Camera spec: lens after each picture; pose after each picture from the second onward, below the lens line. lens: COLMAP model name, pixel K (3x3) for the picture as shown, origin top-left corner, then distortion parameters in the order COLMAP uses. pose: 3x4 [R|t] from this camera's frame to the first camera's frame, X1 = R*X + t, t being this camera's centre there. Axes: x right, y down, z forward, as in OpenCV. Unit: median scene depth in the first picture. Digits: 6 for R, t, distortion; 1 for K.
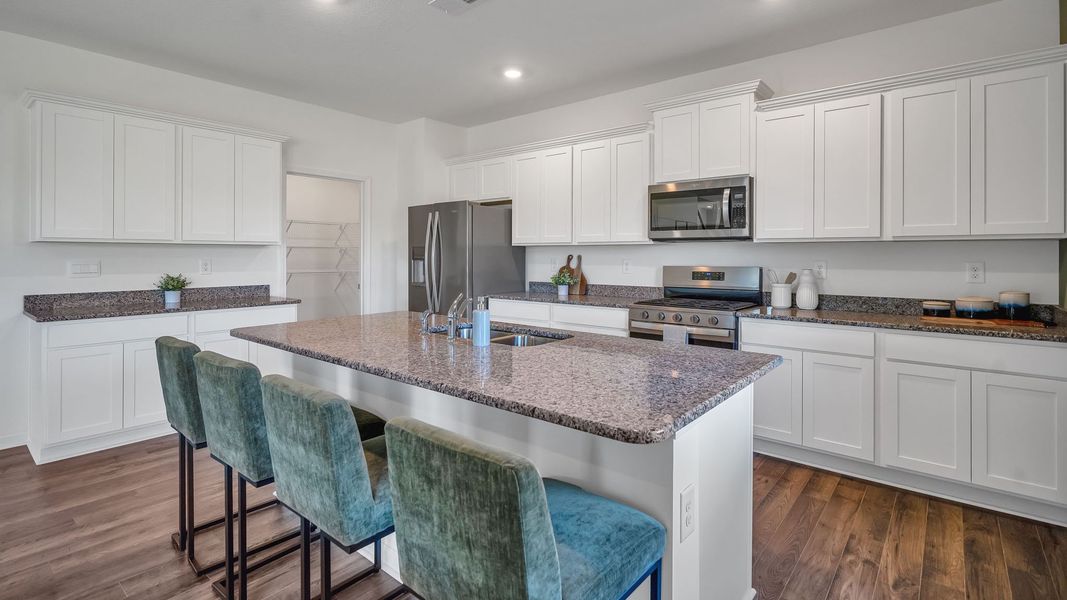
lens RADIAL K [[501.1, 0, 537.8], [0, 501.1, 251.8], [0, 0, 1]] dist [-0.000399, -0.000393]
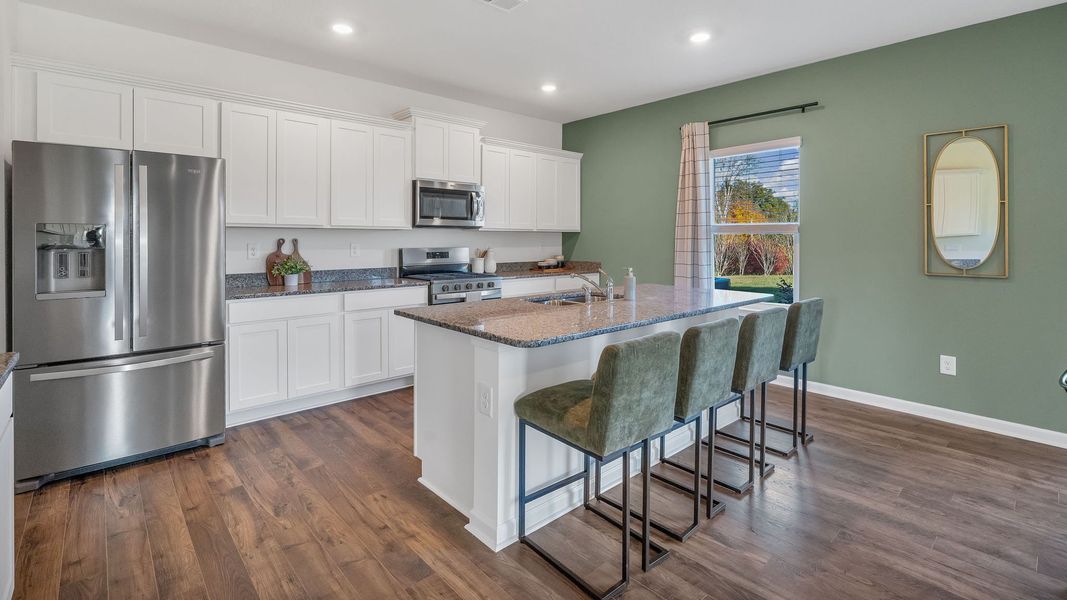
lens RADIAL K [[478.6, 0, 533.8], [0, 478.6, 241.7], [0, 0, 1]] dist [-0.000415, -0.000083]
pose [[0.148825, -0.008607, 0.988826, -0.866296], [-0.008596, 0.999913, 0.009998, -0.000879], [-0.988826, -0.009988, 0.148739, 0.581590]]
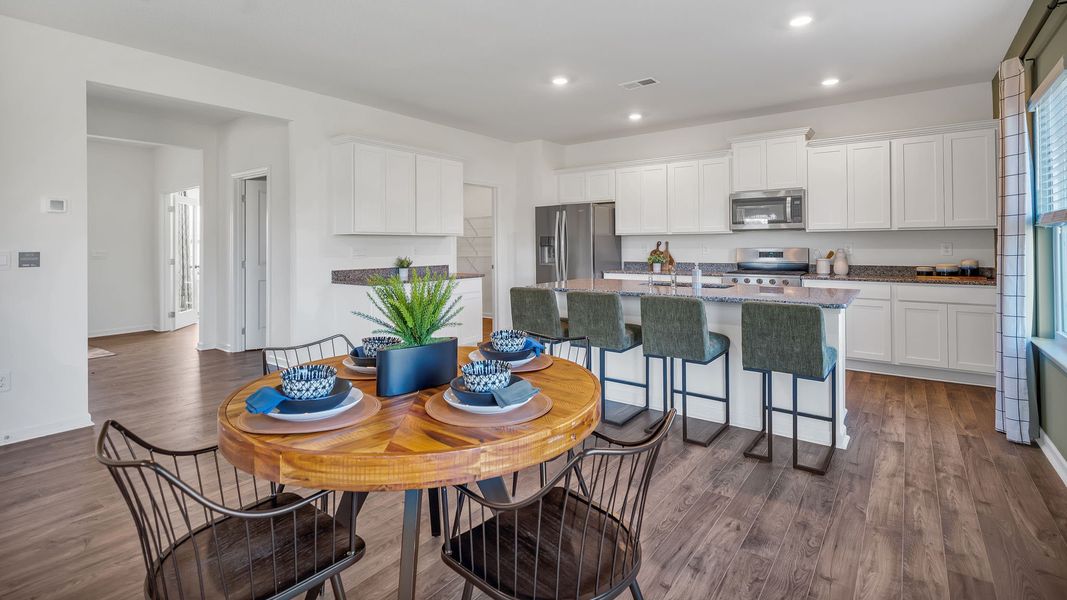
lens RADIAL K [[494.1, 0, 535.5], [0, 494.1, 237.0], [0, 0, 1]] dist [0.001420, 0.000245]
pose [[0.998867, -0.006852, 0.047091, -0.435011], [0.007264, 0.999937, -0.008594, 0.003799], [-0.047029, 0.008927, 0.998854, -0.441262]]
